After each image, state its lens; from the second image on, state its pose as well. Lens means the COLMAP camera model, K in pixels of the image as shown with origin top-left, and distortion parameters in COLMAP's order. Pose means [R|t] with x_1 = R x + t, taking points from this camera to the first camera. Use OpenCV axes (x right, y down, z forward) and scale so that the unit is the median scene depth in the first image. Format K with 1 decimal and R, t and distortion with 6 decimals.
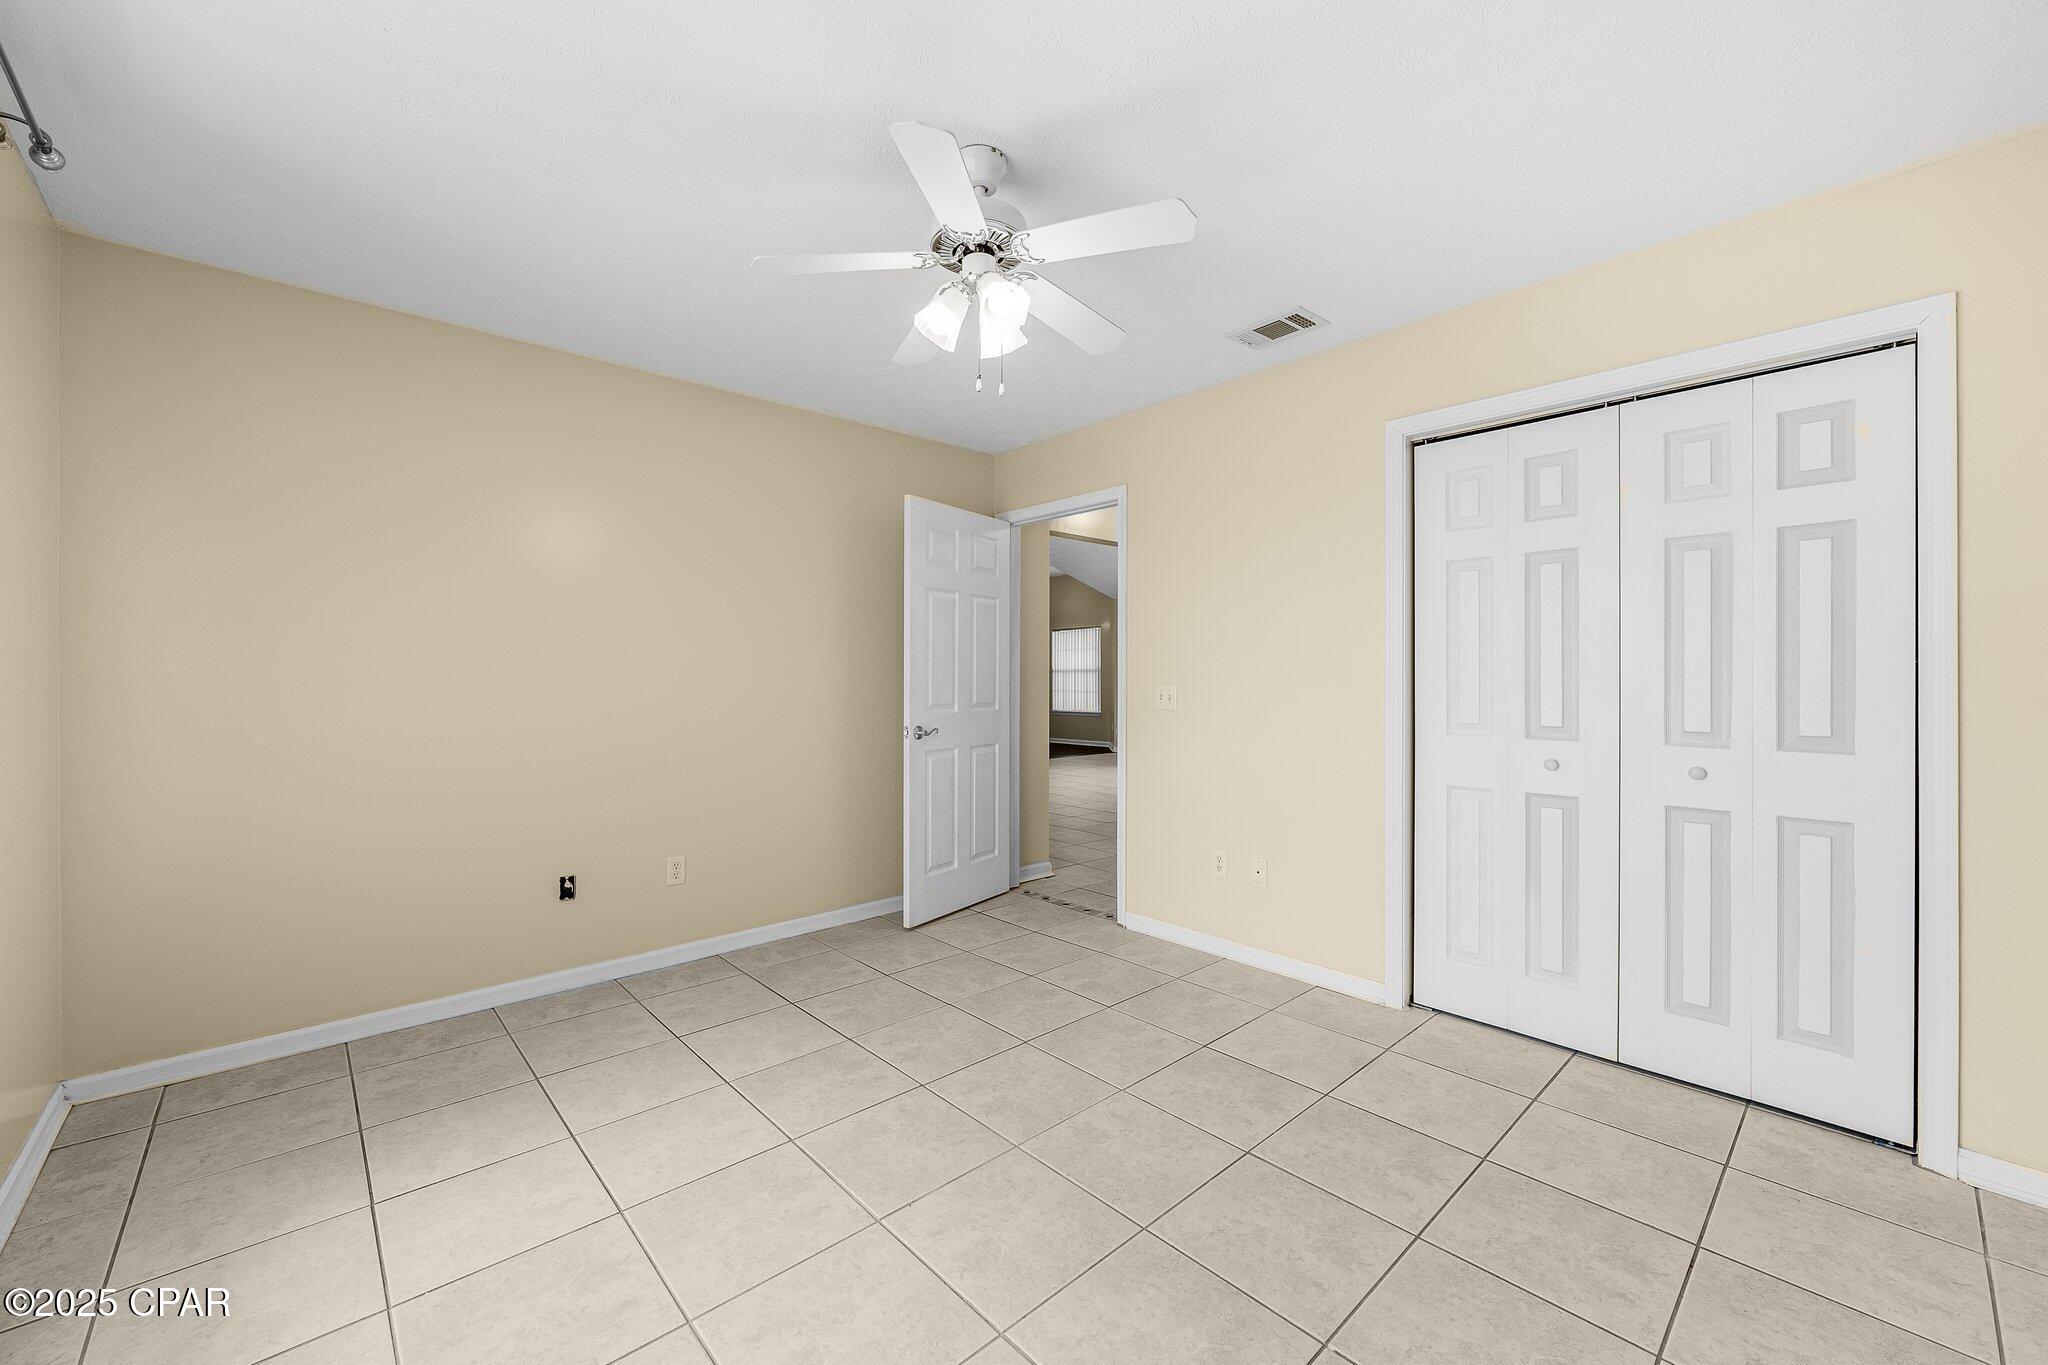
lens RADIAL K [[813.7, 0, 1022.6], [0, 813.7, 666.0], [0, 0, 1]] dist [-0.002925, -0.000012]
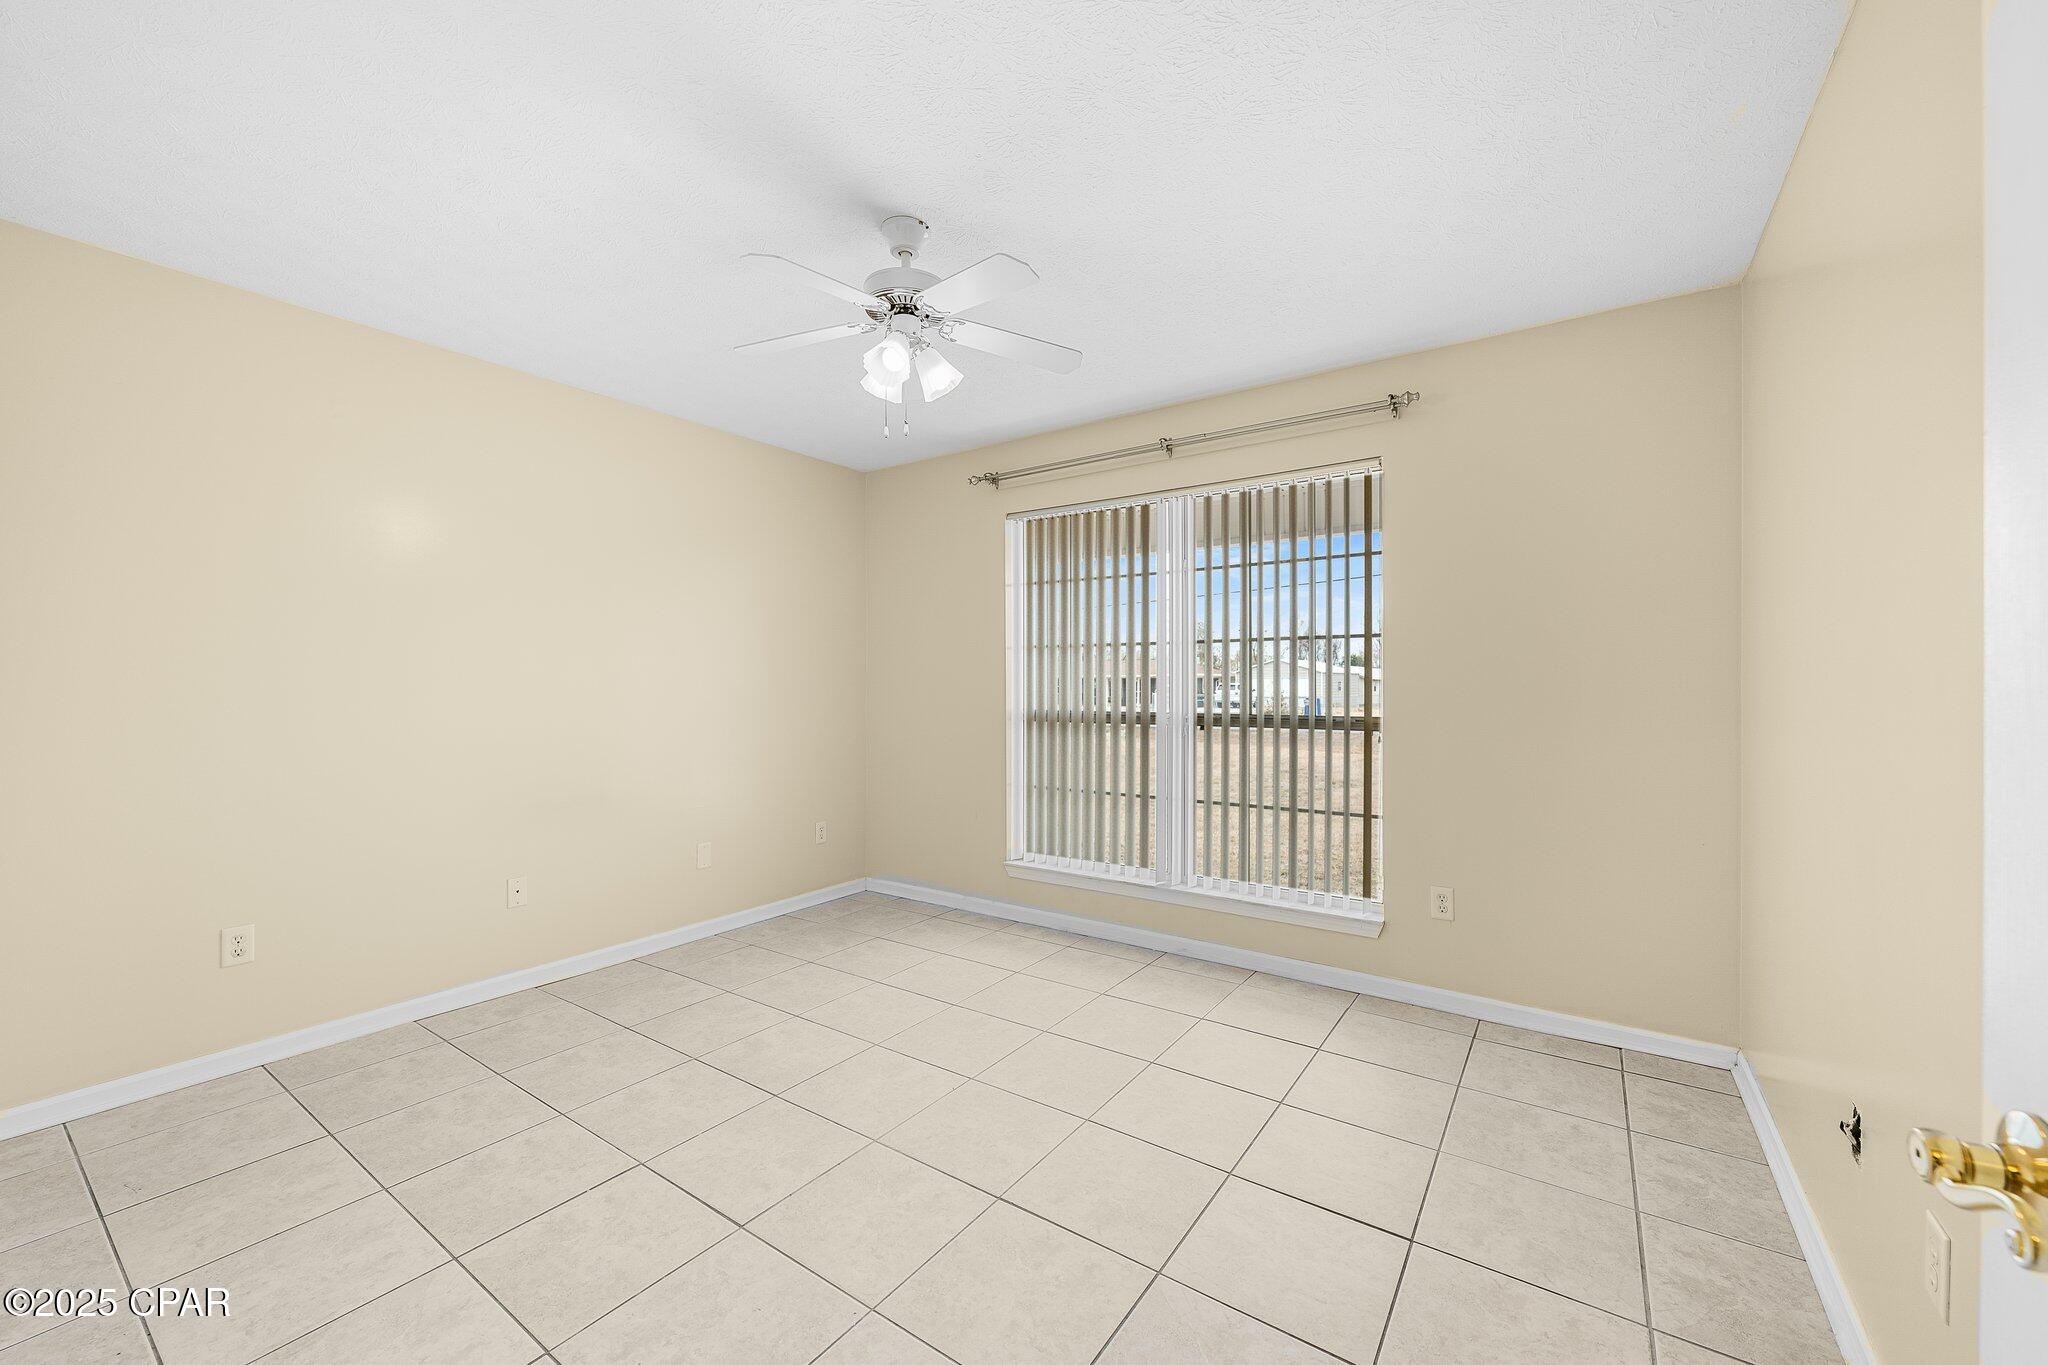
lens RADIAL K [[813.7, 0, 1017.0], [0, 813.7, 687.3], [0, 0, 1]] dist [-0.002925, -0.000012]
pose [[0.975216, -0.000742, 0.221252, -0.104062], [-0.001397, 0.999954, 0.009513, 0.000133], [-0.221249, -0.009587, 0.975170, -0.092285]]
